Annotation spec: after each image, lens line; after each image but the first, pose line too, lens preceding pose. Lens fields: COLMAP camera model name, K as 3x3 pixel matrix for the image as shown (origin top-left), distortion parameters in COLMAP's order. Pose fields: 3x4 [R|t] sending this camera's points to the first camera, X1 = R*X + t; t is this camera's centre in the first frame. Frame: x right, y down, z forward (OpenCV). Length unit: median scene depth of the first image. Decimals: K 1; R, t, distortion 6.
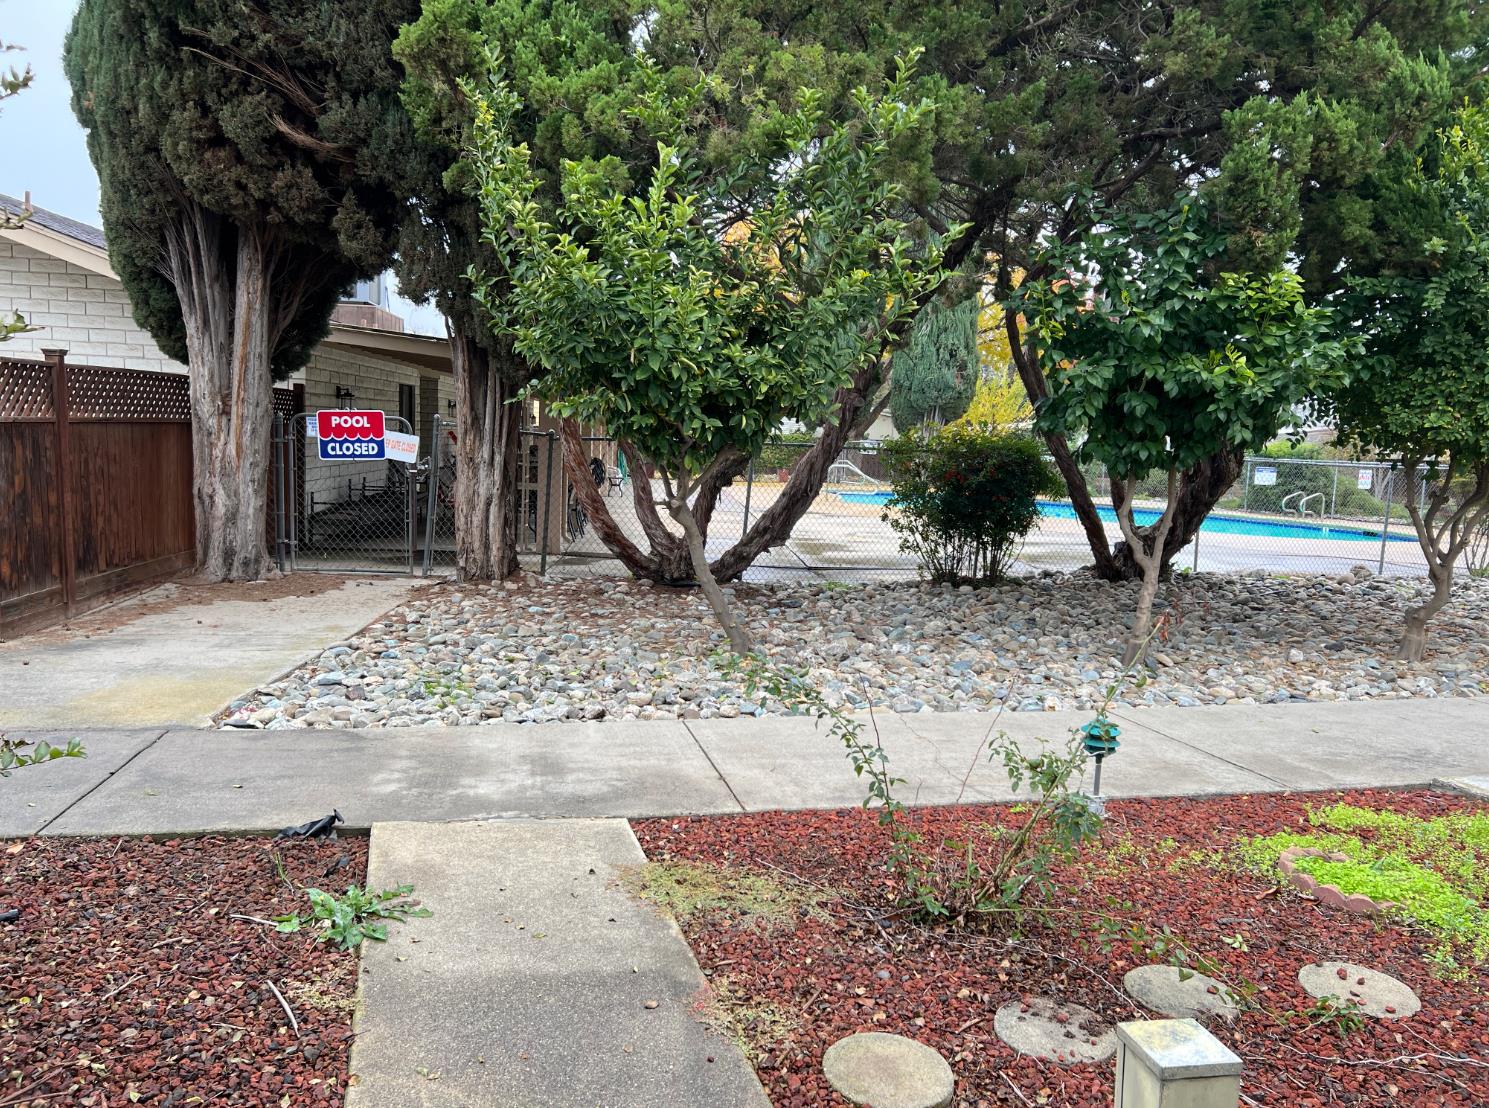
lens RADIAL K [[1129.5, 0, 744.6], [0, 1129.5, 556.2], [0, 0, 1]] dist [0.071266, -0.058847]
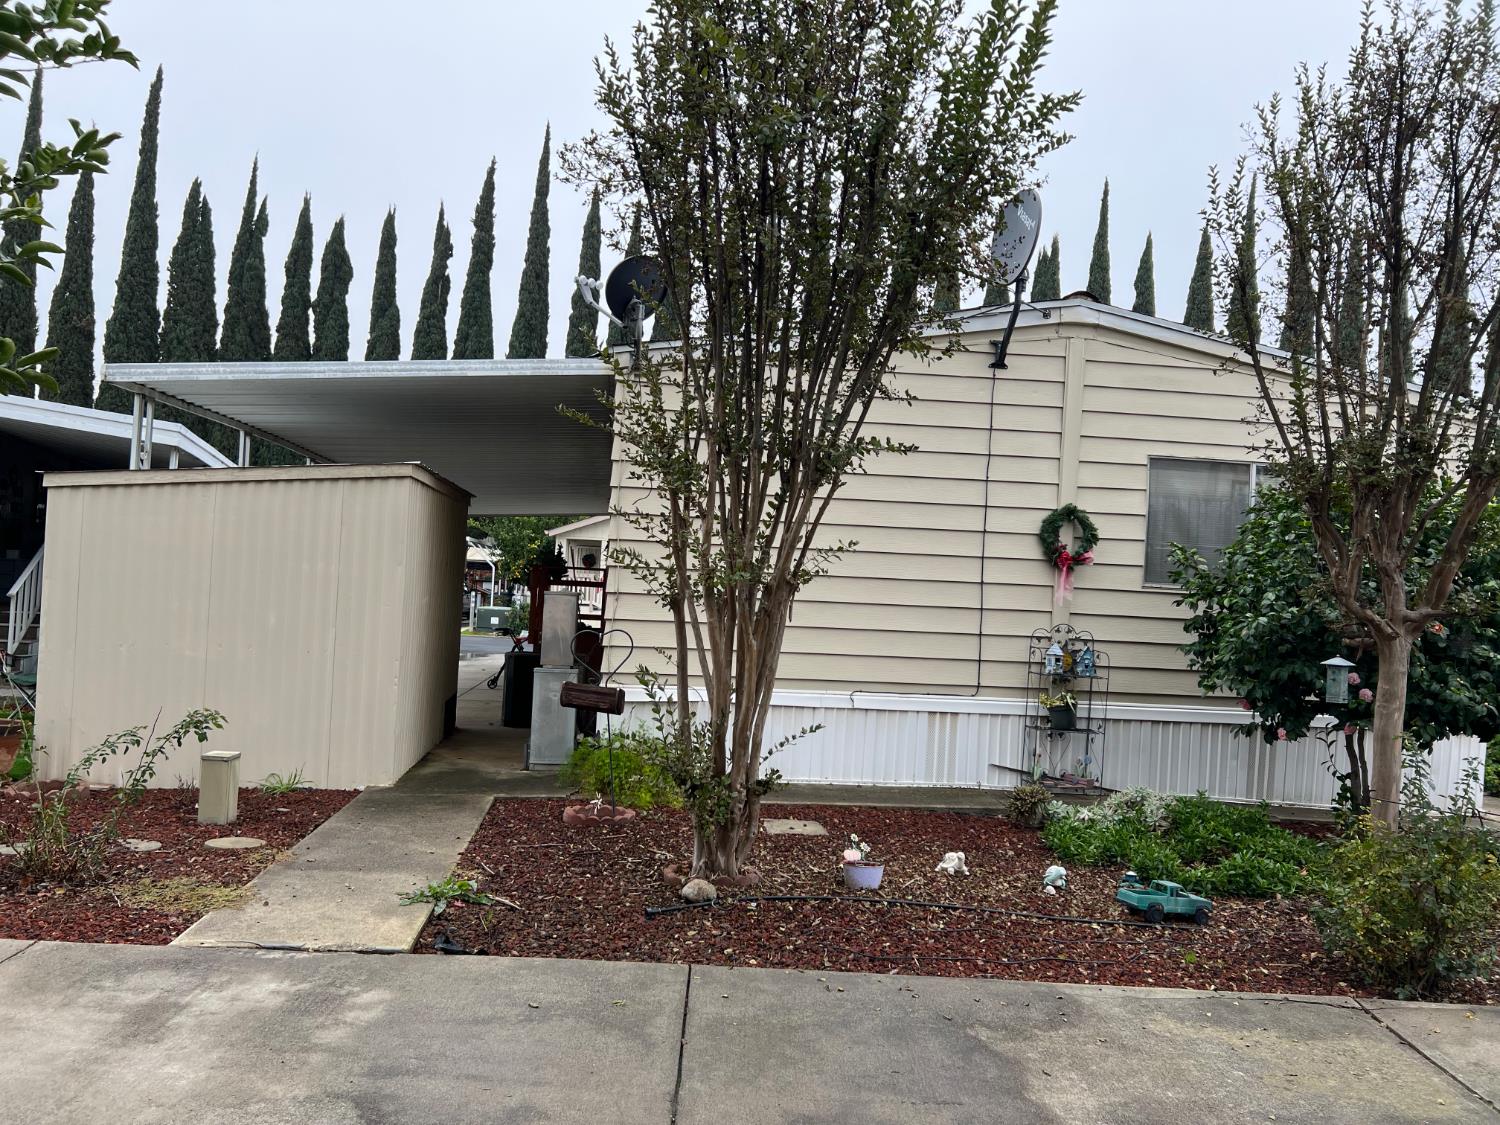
lens RADIAL K [[1137.8, 0, 750.1], [0, 1137.8, 565.7], [0, 0, 1]] dist [0.071266, -0.058847]
pose [[-0.983326, -0.085129, 0.160695, -0.734308], [-0.074152, 0.994563, 0.073121, -0.215453], [-0.166046, 0.059985, -0.984292, 1.858080]]
